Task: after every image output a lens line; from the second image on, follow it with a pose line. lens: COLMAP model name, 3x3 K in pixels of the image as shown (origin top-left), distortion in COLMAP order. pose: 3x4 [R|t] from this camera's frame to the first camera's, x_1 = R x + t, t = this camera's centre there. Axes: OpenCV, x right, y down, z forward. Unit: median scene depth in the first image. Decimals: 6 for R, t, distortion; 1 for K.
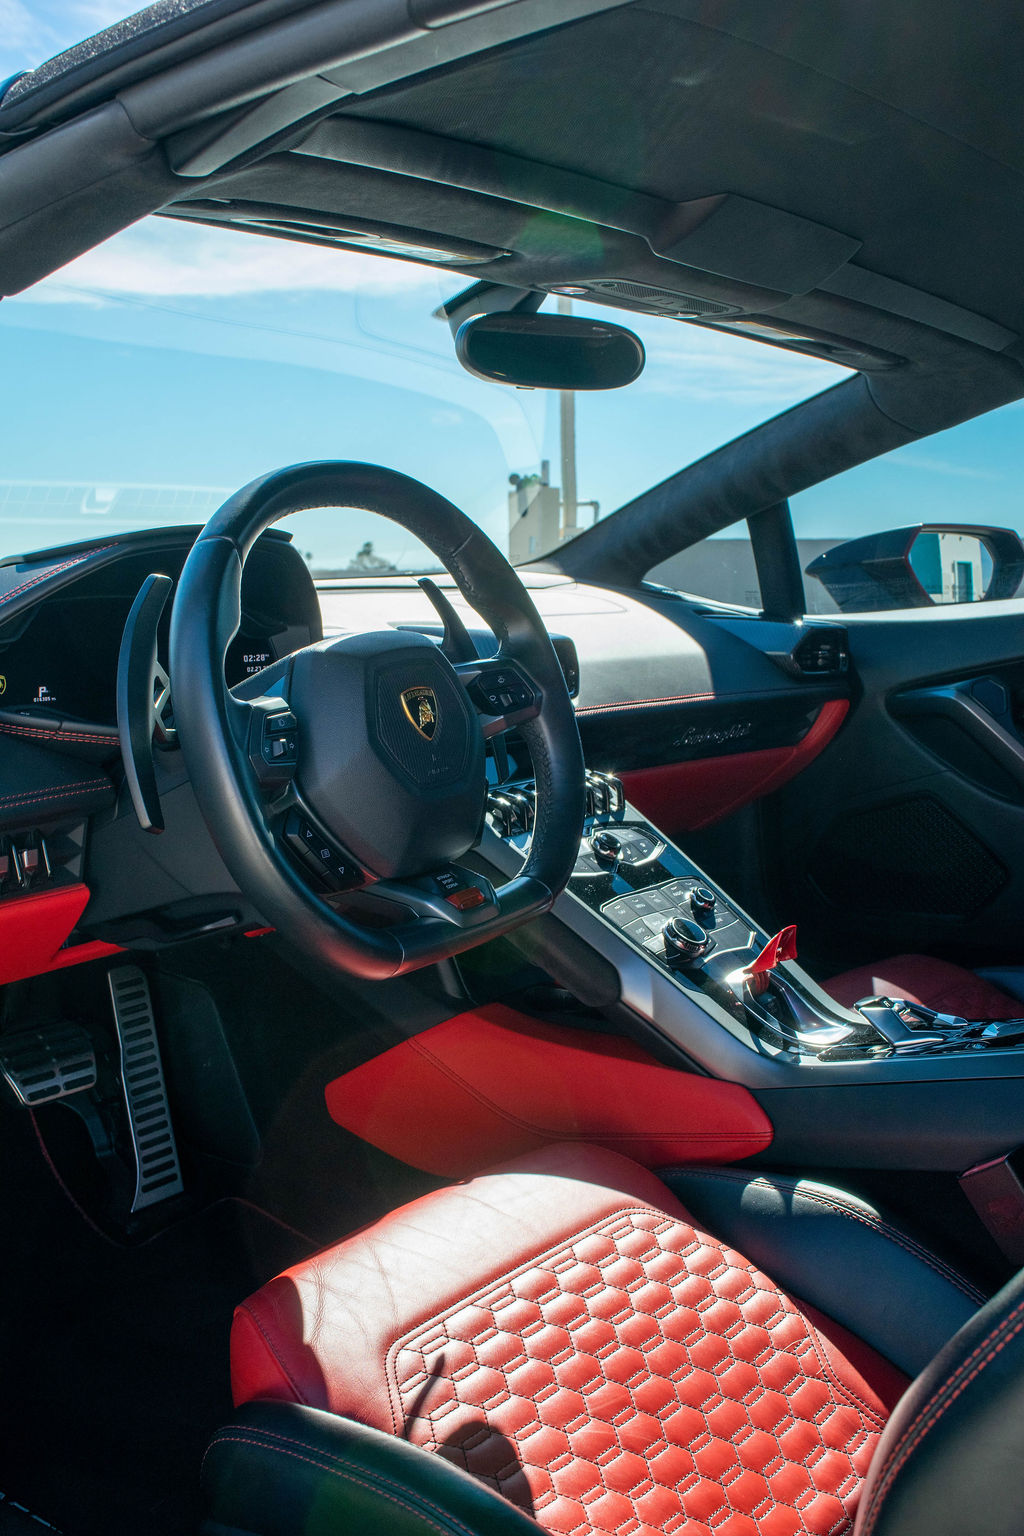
lens RADIAL K [[1578.4, 0, 544.9], [0, 1578.4, 776.7], [0, 0, 1]] dist [-0.067073, -0.014106]
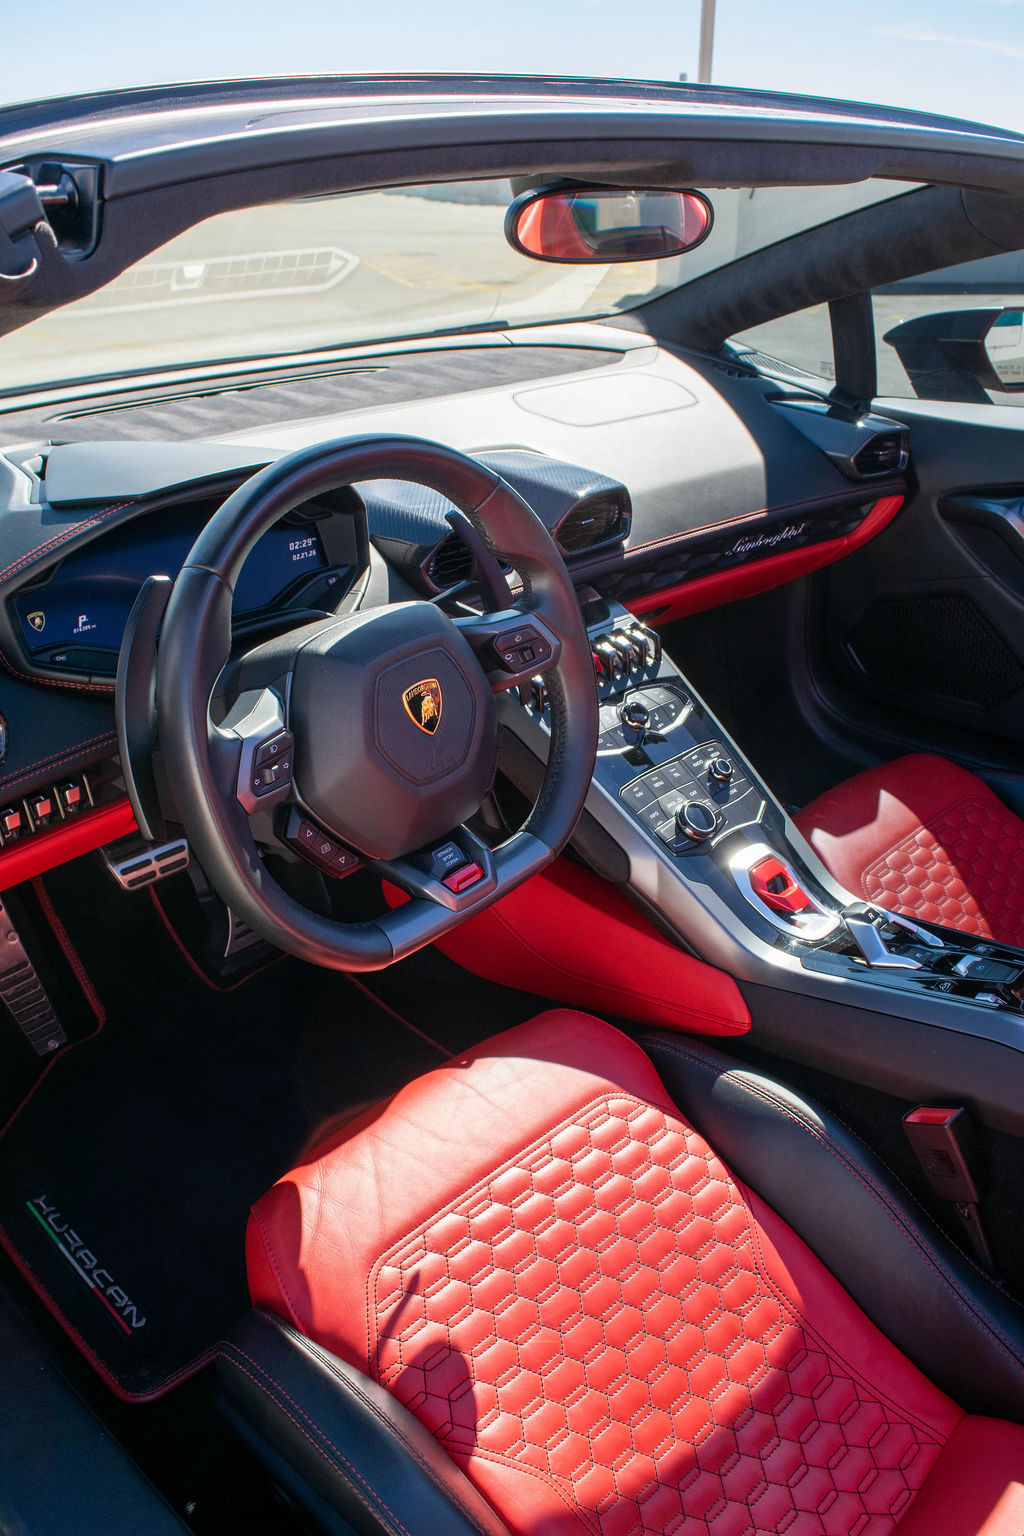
lens RADIAL K [[1241.1, 0, 512.0], [0, 1241.1, 768.0], [0, 0, 1]] dist [-0.097618, 0.004458]
pose [[0.991027, 0.083279, -0.104546, 0.051704], [-0.041073, 0.934070, 0.354721, -0.236811], [0.127195, -0.347244, 0.929109, 0.216292]]
